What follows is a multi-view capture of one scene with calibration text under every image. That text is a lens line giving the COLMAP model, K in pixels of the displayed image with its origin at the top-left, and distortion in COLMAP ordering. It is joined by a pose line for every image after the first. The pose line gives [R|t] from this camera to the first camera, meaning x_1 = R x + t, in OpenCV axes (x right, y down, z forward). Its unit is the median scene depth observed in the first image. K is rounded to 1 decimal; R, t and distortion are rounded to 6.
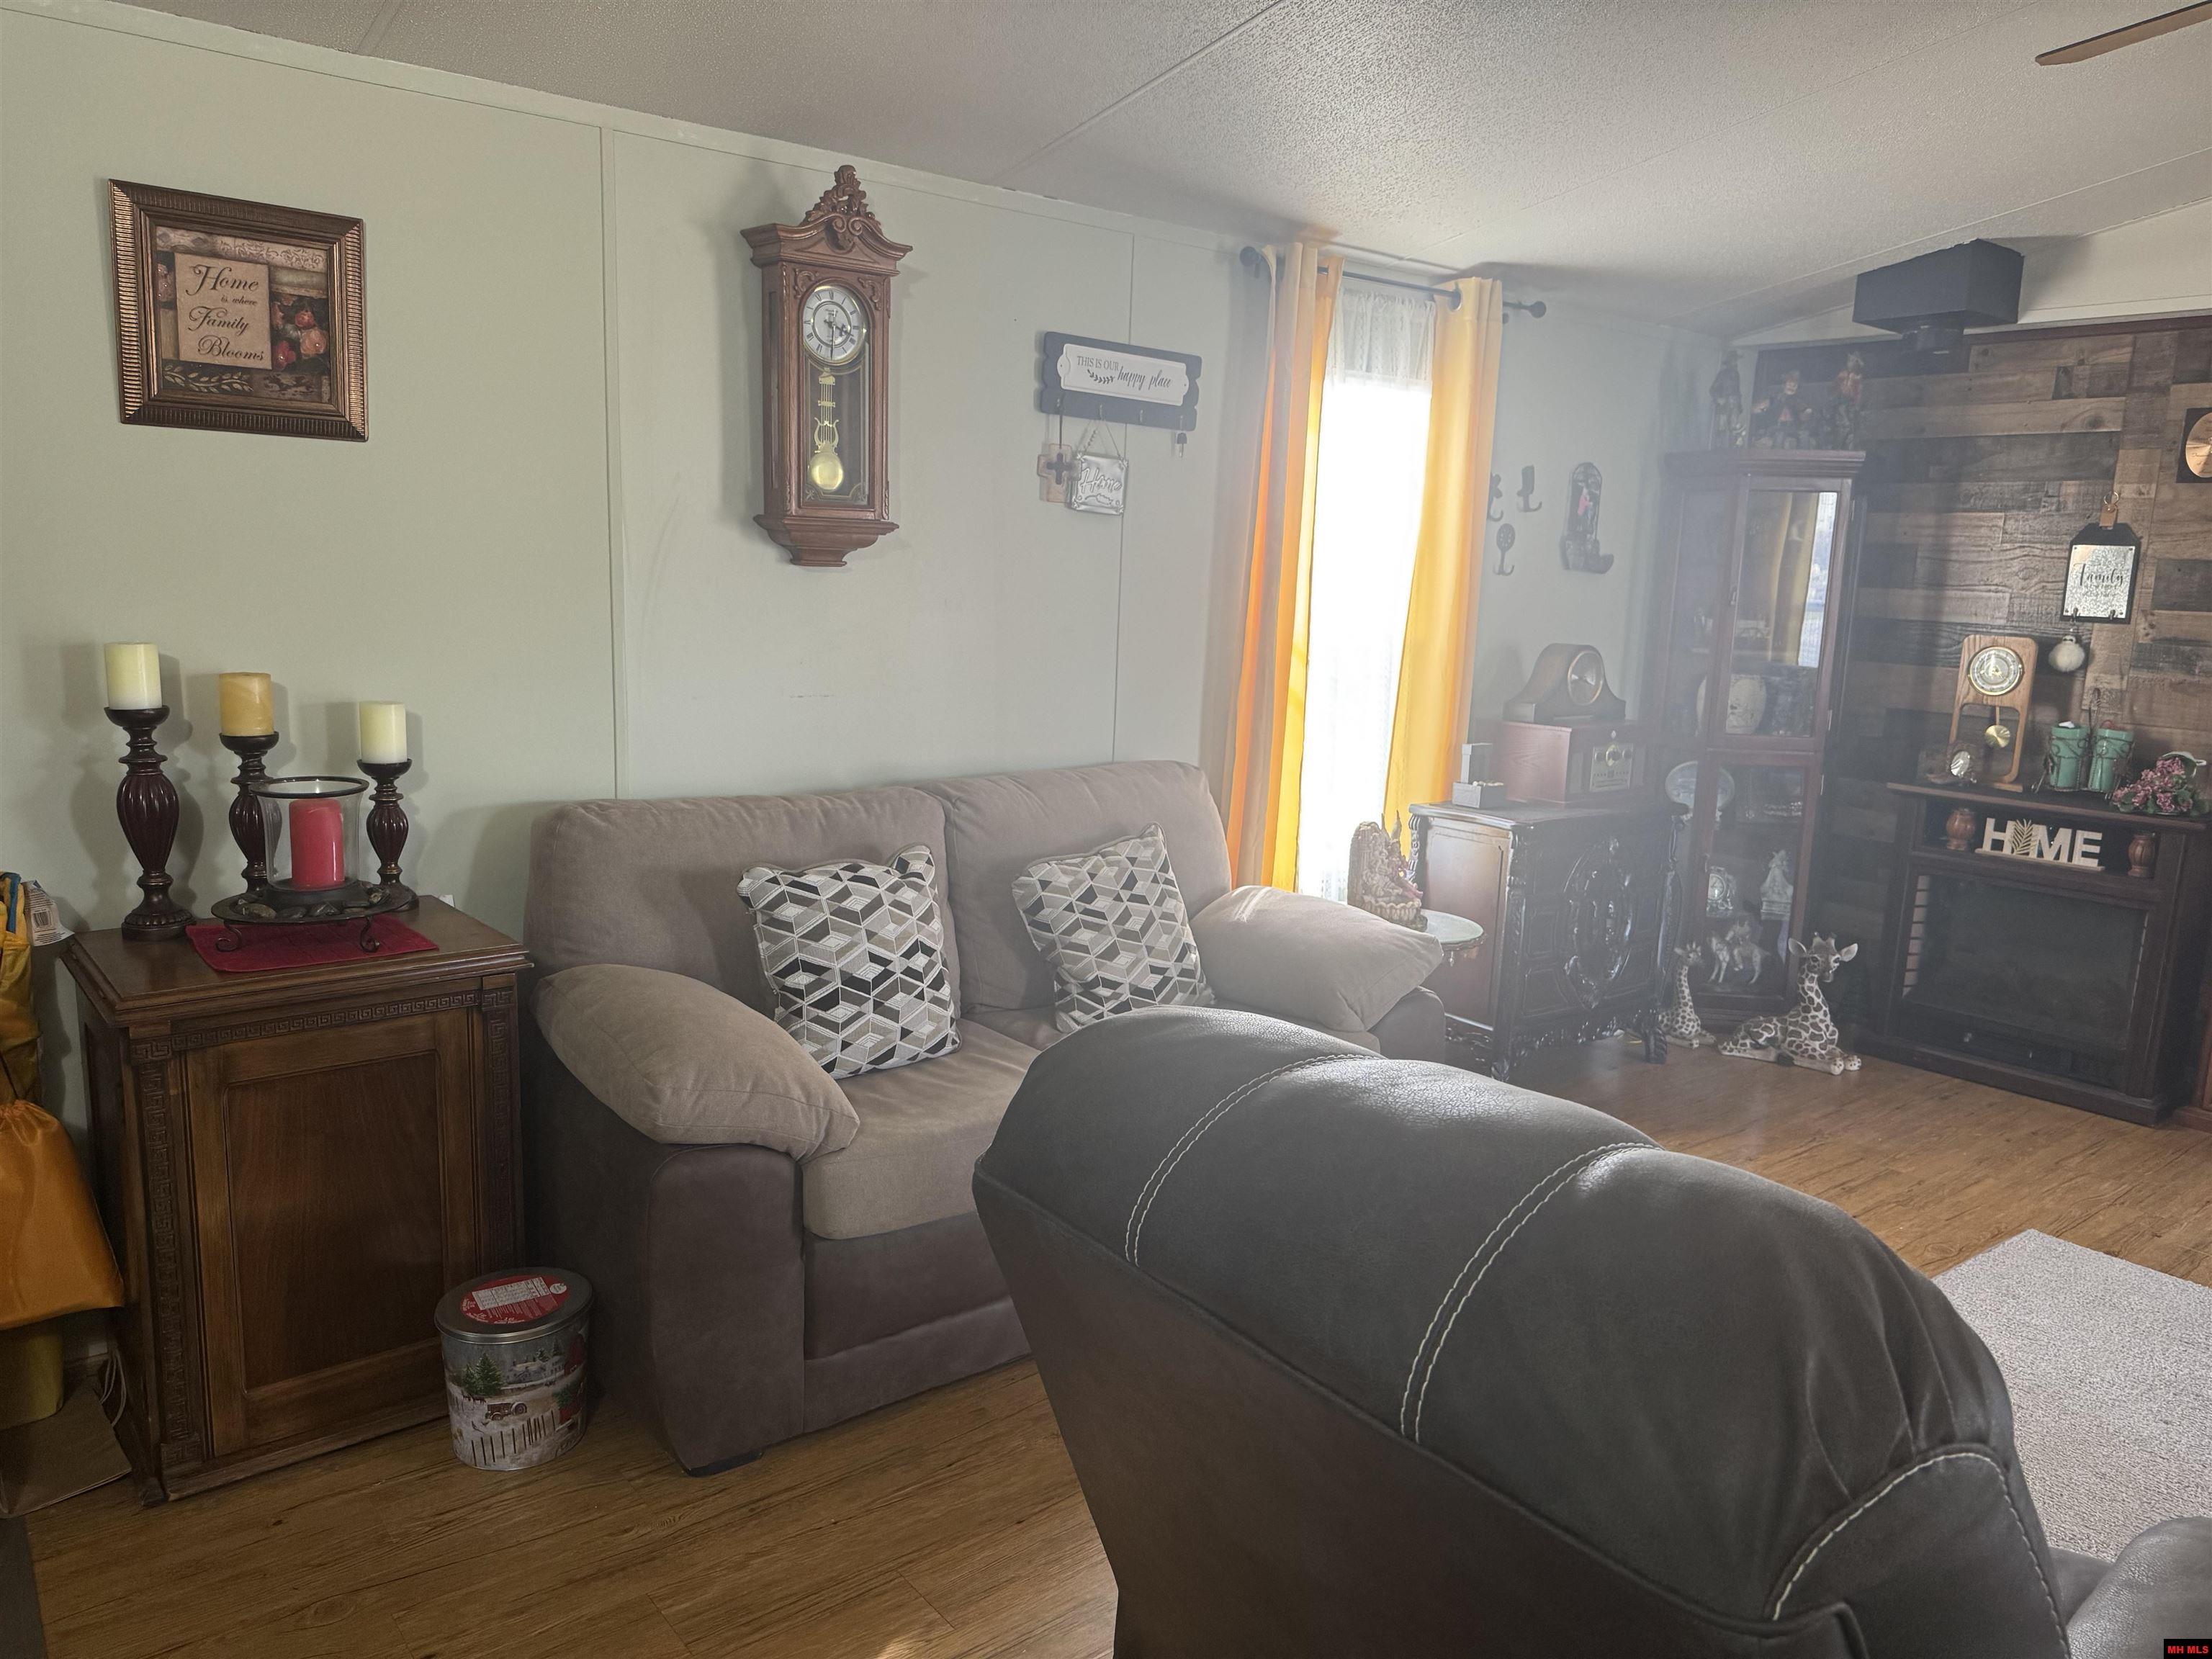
lens RADIAL K [[1546.9, 0, 1126.6], [0, 1546.9, 807.9], [0, 0, 1]] dist [0.028676, -0.036783]
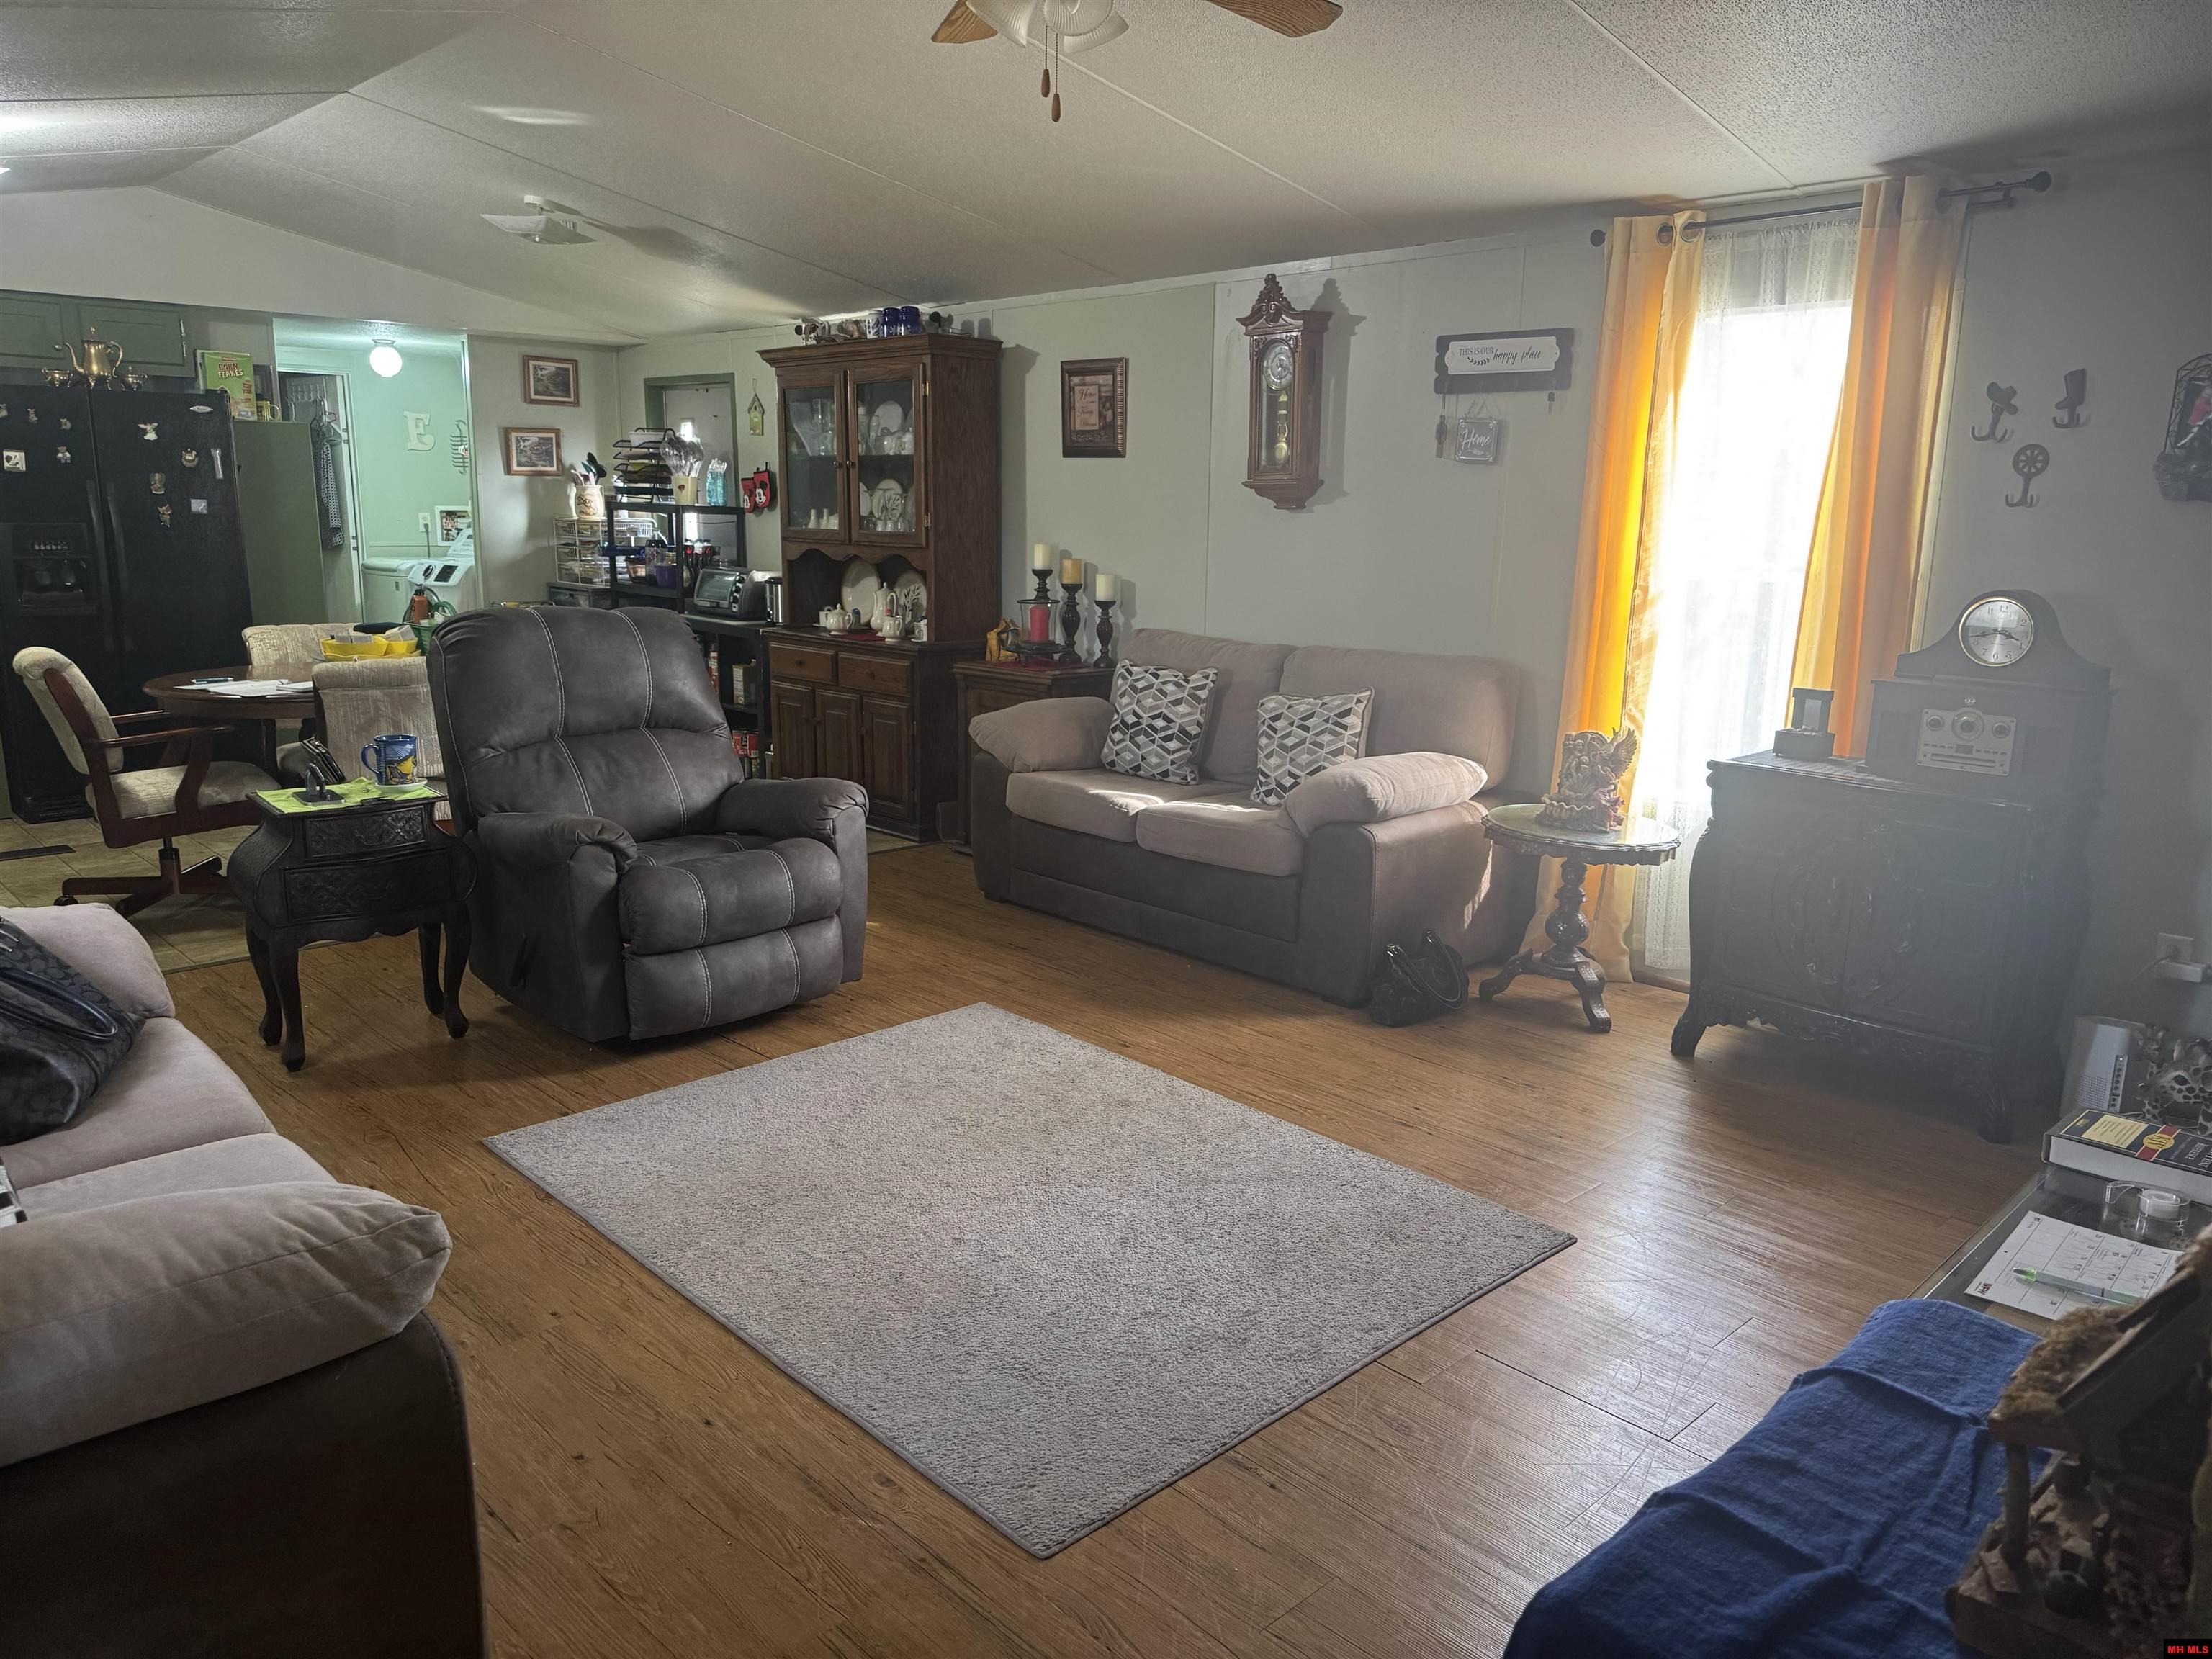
lens RADIAL K [[1546.9, 0, 1097.5], [0, 1546.9, 851.9], [0, 0, 1]] dist [0.028676, -0.036783]
pose [[0.080603, 0.187525, -0.978947, 1.076989], [-0.166358, 0.970898, 0.172286, -0.036237], [0.982766, 0.148969, 0.109453, 0.478523]]
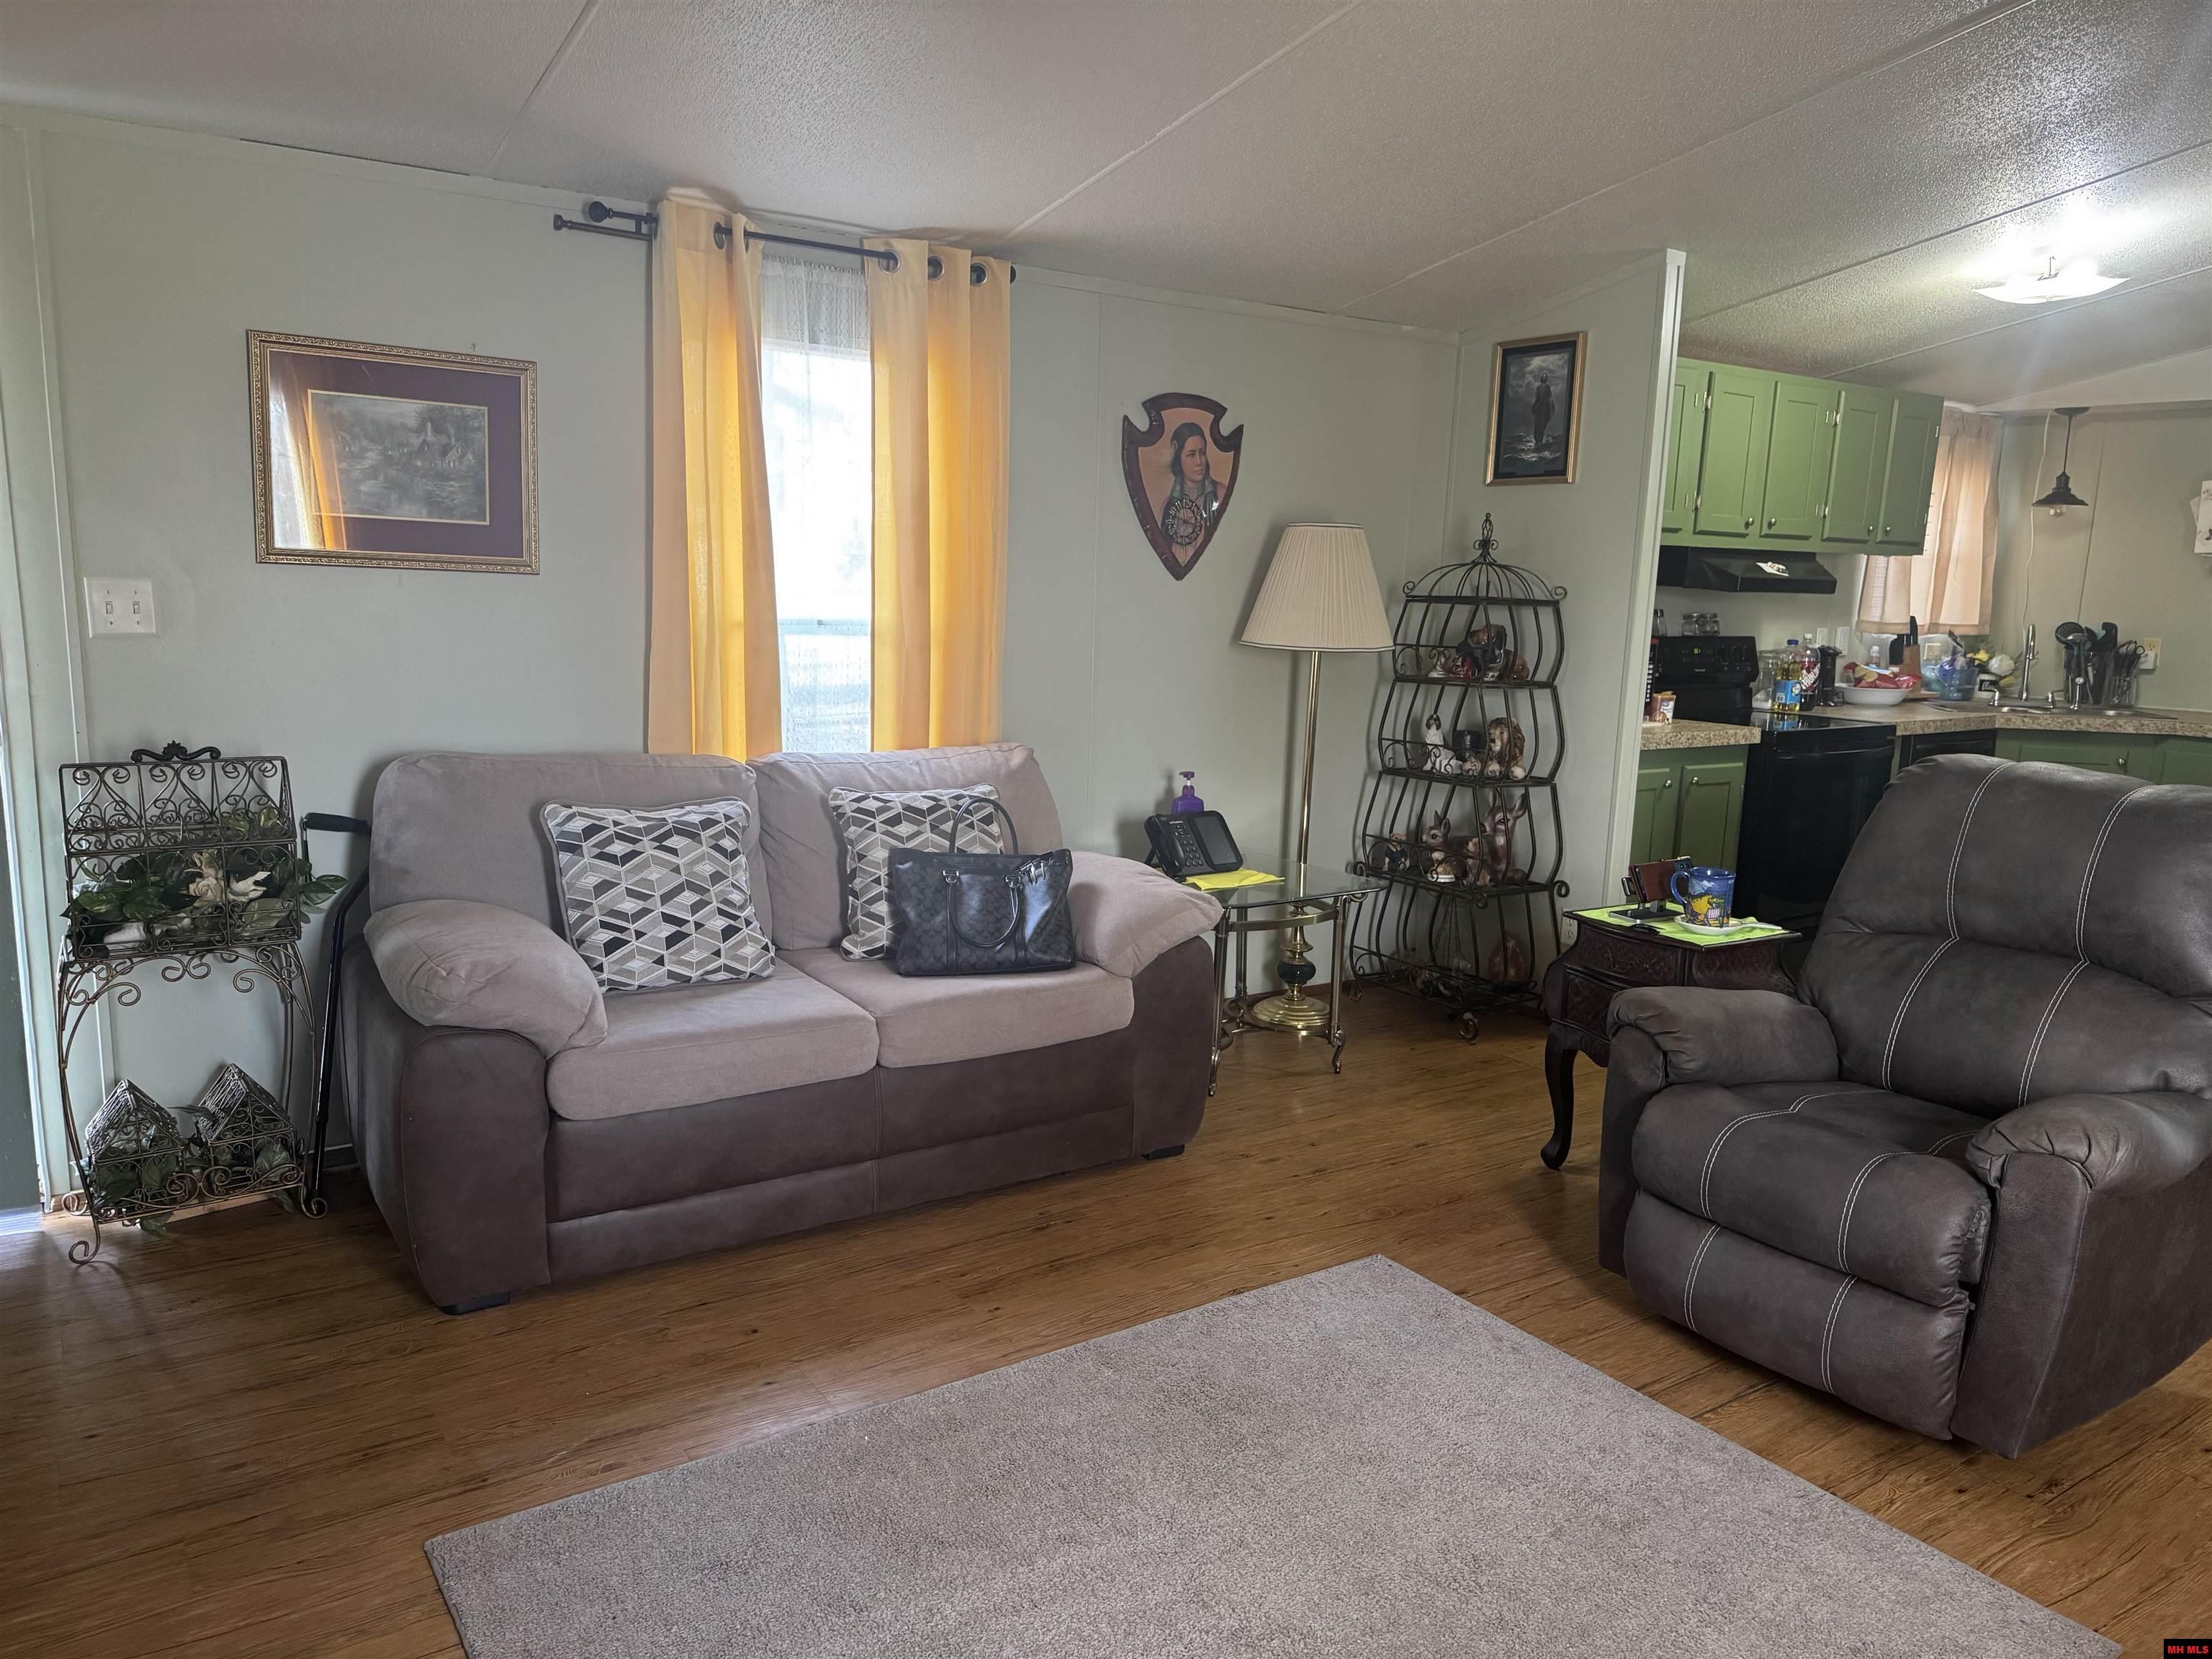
lens RADIAL K [[1546.9, 0, 1104.7], [0, 1546.9, 841.4], [0, 0, 1]] dist [0.028676, -0.036783]
pose [[-0.994277, -0.085959, 0.063441, 0.418313], [-0.060861, 0.943778, 0.324931, -0.127604], [-0.087805, 0.319210, -0.943608, 0.925736]]
